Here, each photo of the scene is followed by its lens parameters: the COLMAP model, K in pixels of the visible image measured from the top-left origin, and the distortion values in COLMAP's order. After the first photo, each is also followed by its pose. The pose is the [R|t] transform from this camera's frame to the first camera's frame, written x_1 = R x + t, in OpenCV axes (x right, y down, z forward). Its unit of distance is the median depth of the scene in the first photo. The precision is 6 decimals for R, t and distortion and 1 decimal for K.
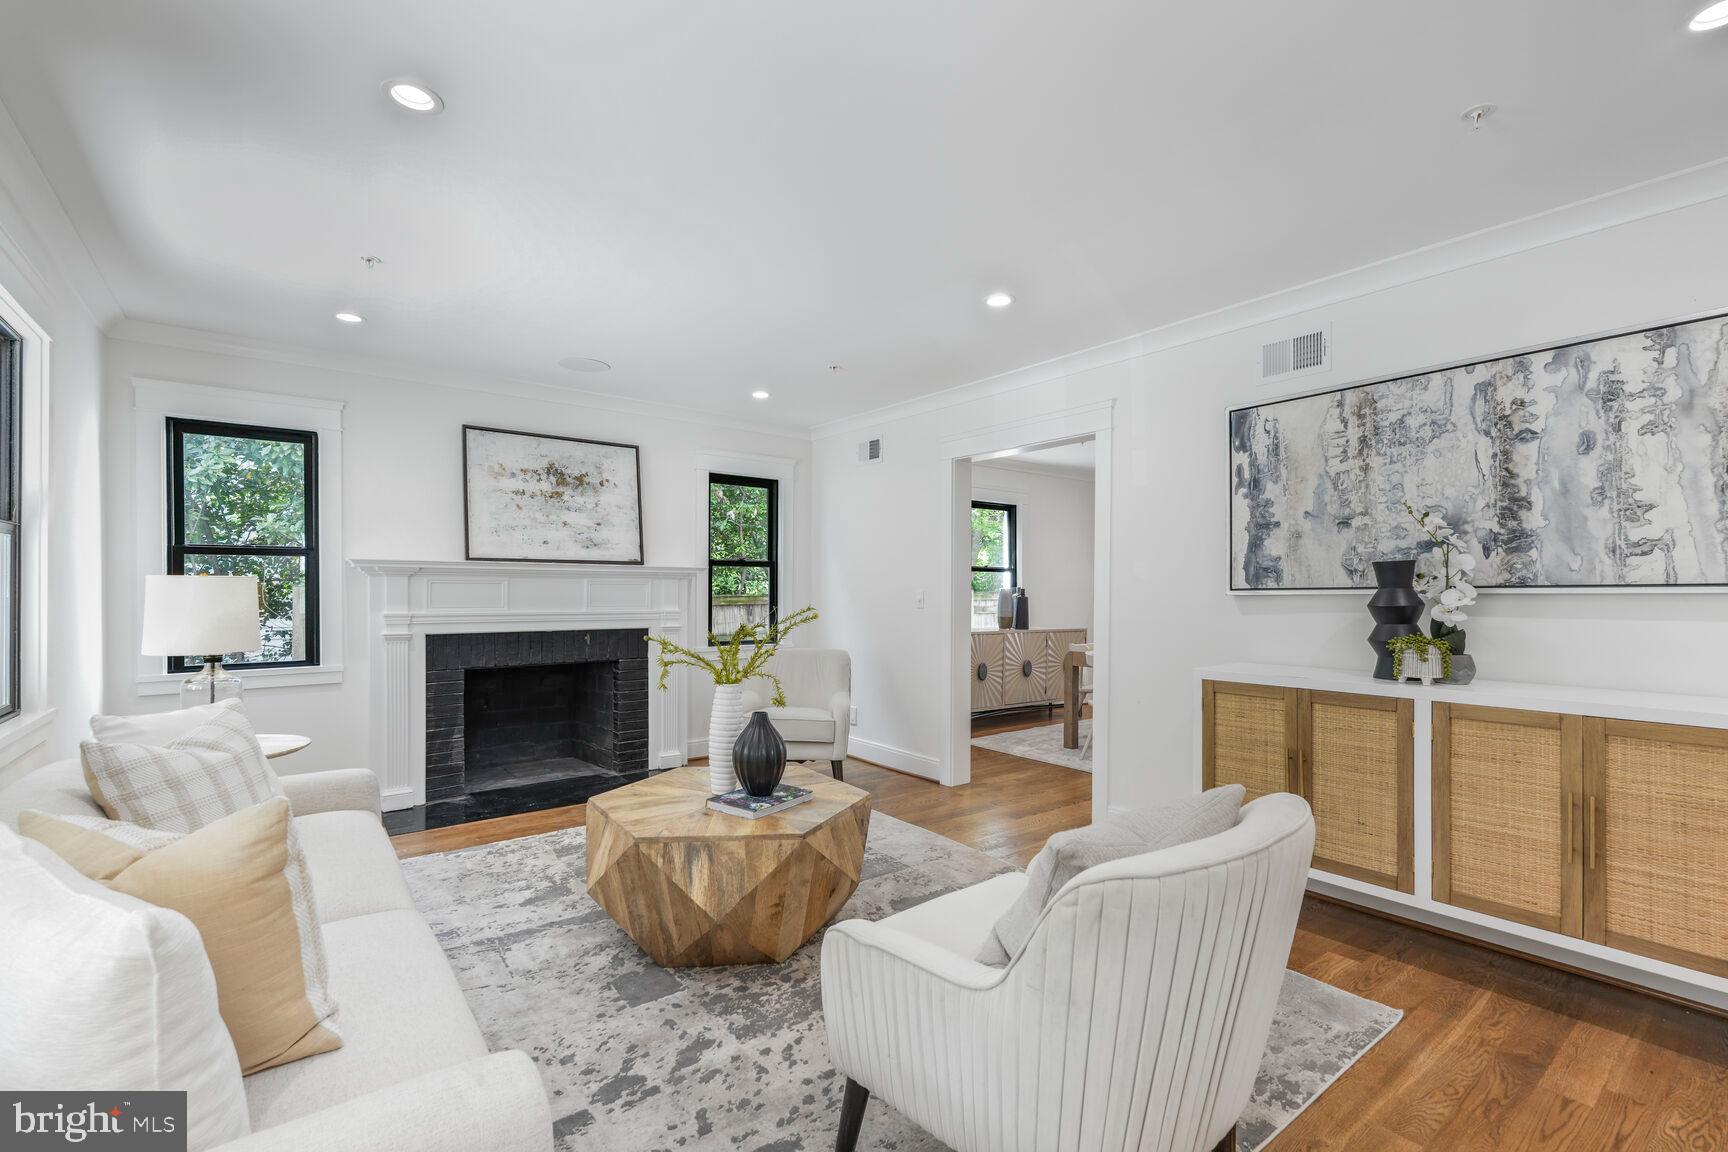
lens RADIAL K [[758.3, 0, 872.5], [0, 758.3, 581.5], [0, 0, 1]] dist [-0.000512, -0.000267]
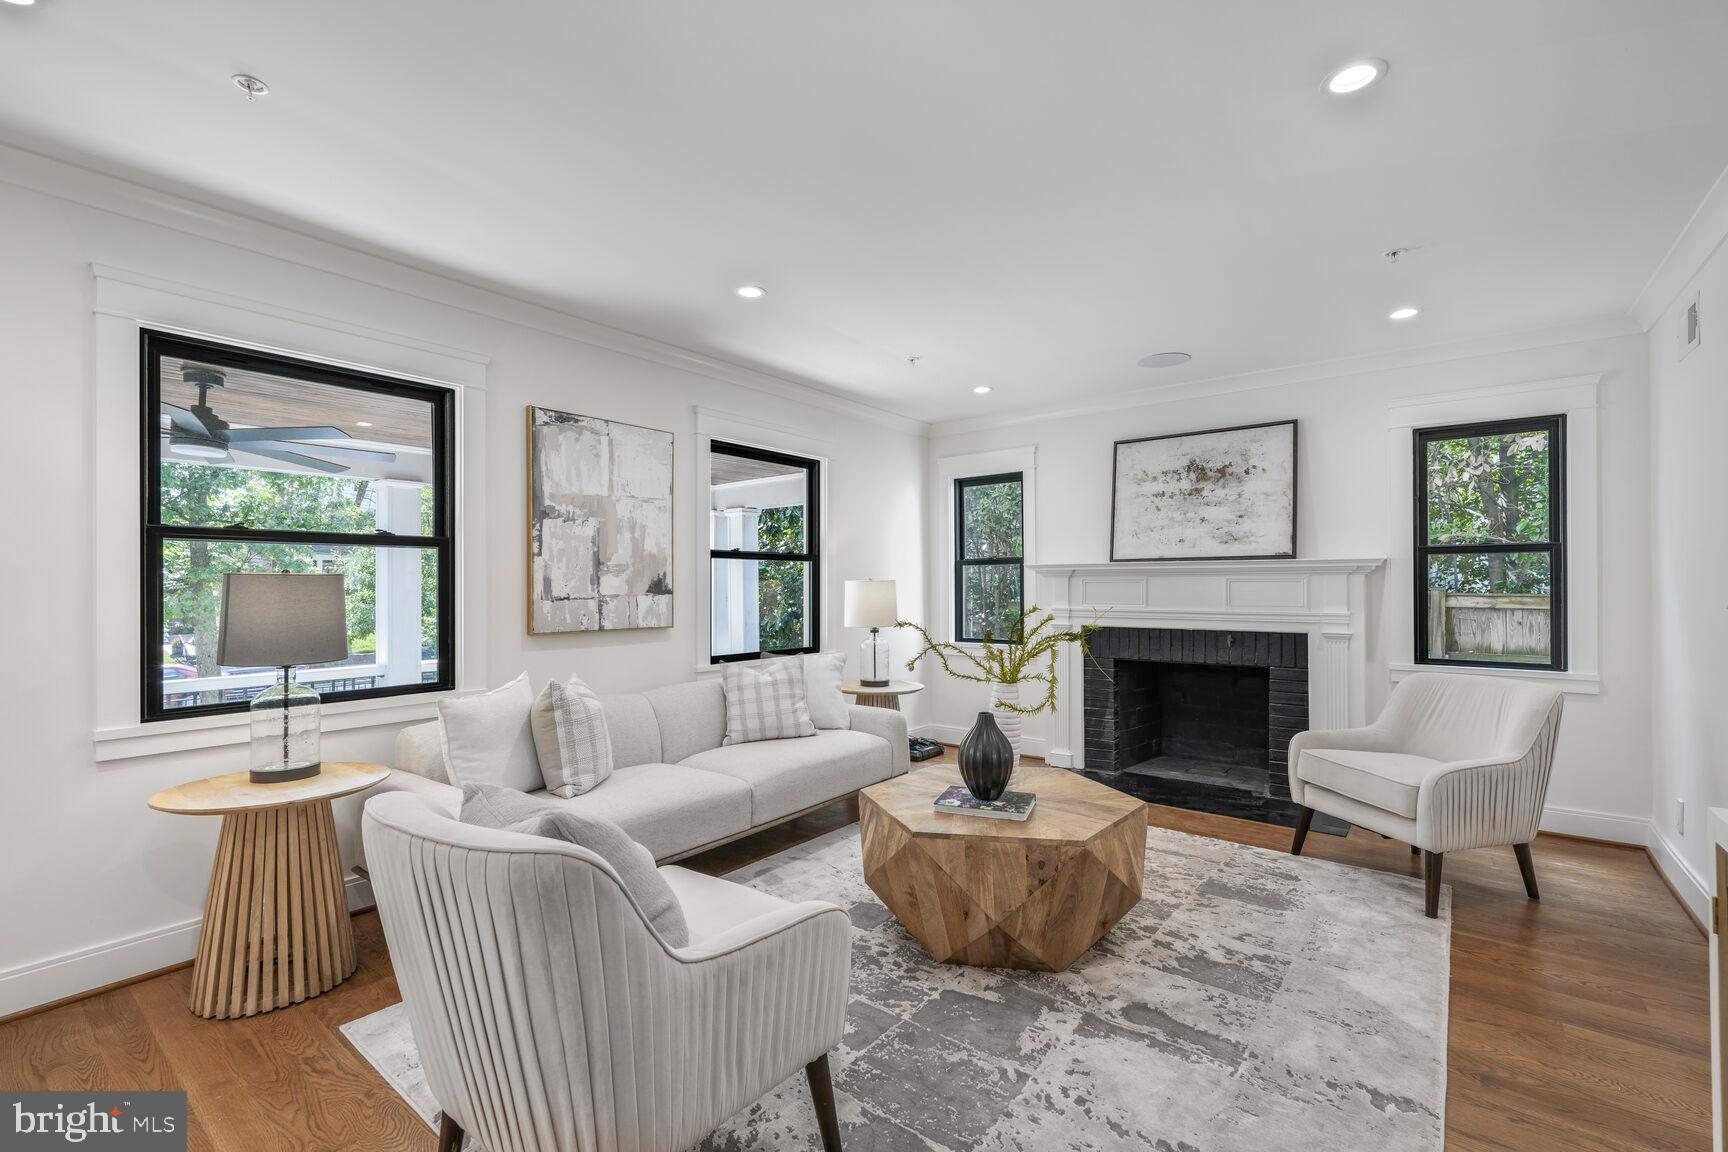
lens RADIAL K [[758.3, 0, 872.5], [0, 758.3, 581.5], [0, 0, 1]] dist [-0.000512, -0.000267]
pose [[0.245338, -0.010255, -0.969383, 0.444879], [0.011756, 0.999902, -0.007603, 0.005026], [0.969366, -0.009531, 0.245435, 0.363201]]
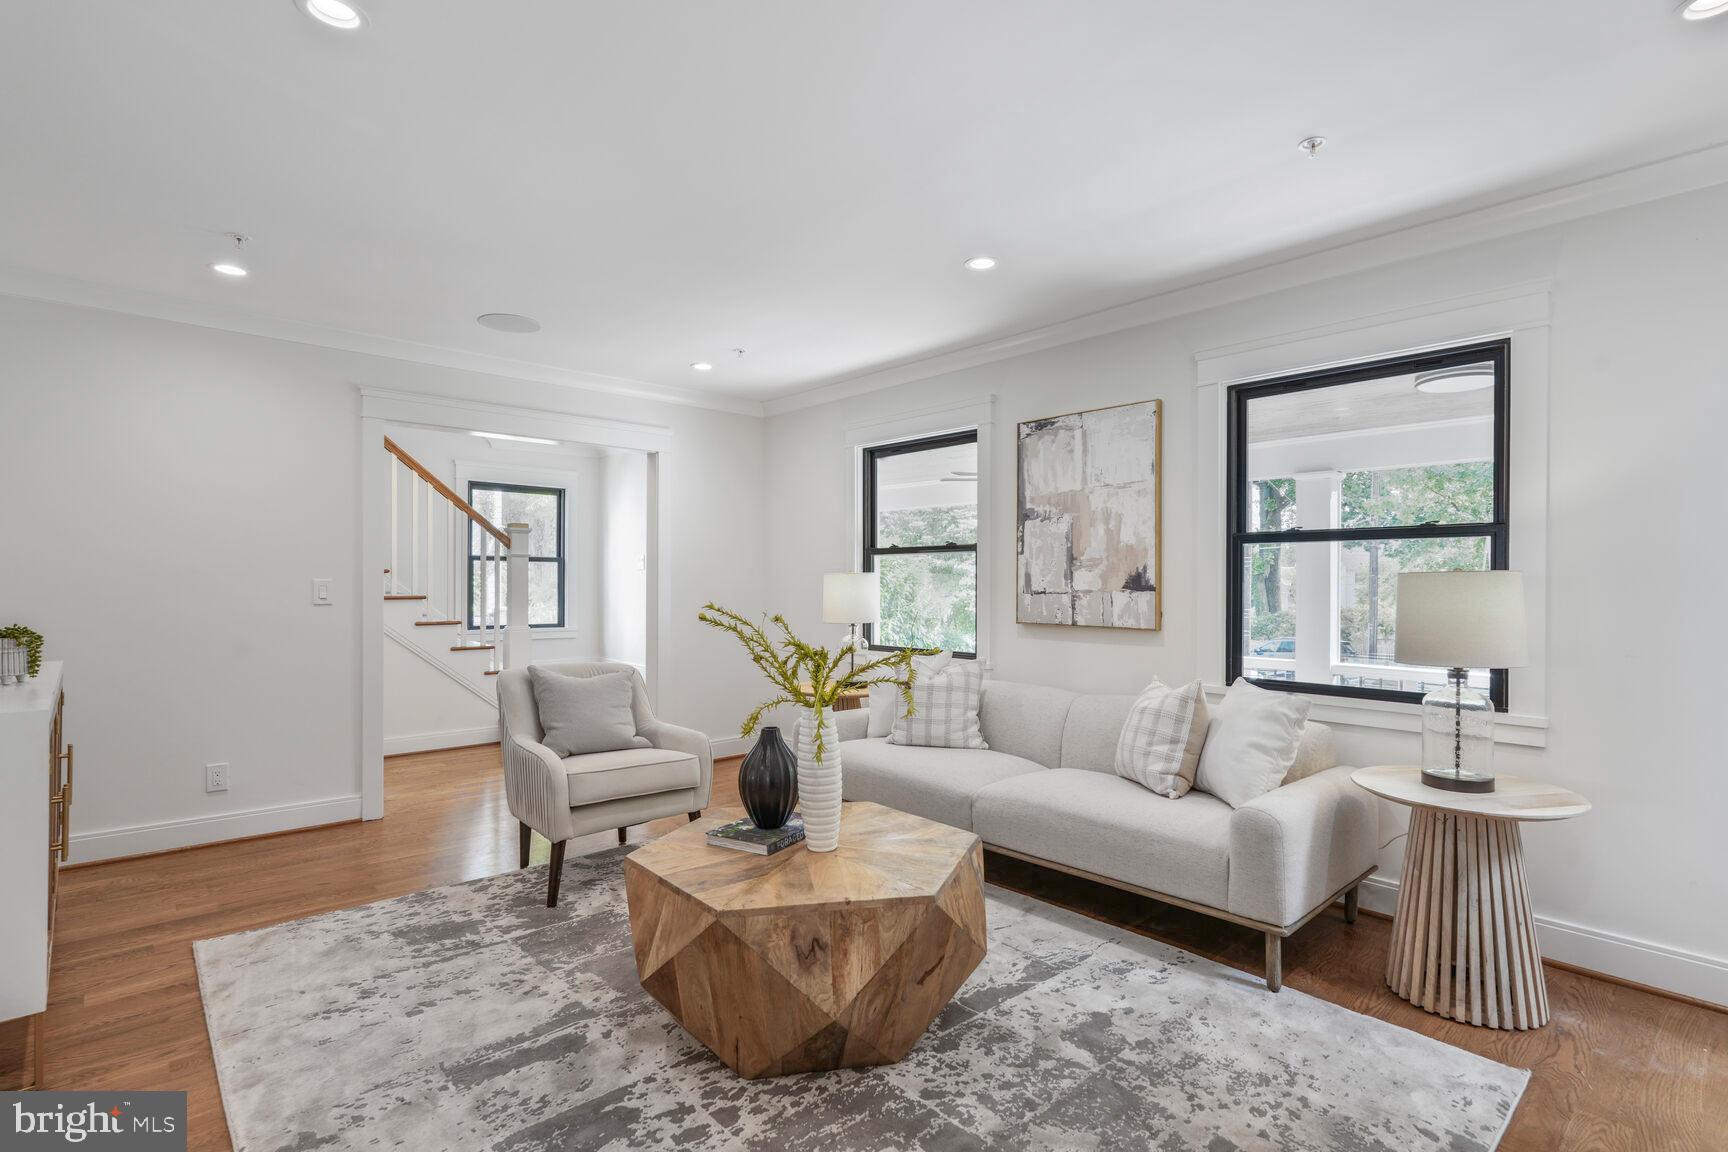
lens RADIAL K [[834.3, 0, 860.3], [0, 834.3, 577.4], [0, 0, 1]] dist [0.001236, 0.000456]
pose [[-0.997661, -0.008211, -0.067862, -0.106249], [-0.007341, 0.999888, -0.013065, 0.009541], [0.067961, -0.012536, -0.997609, 1.128878]]
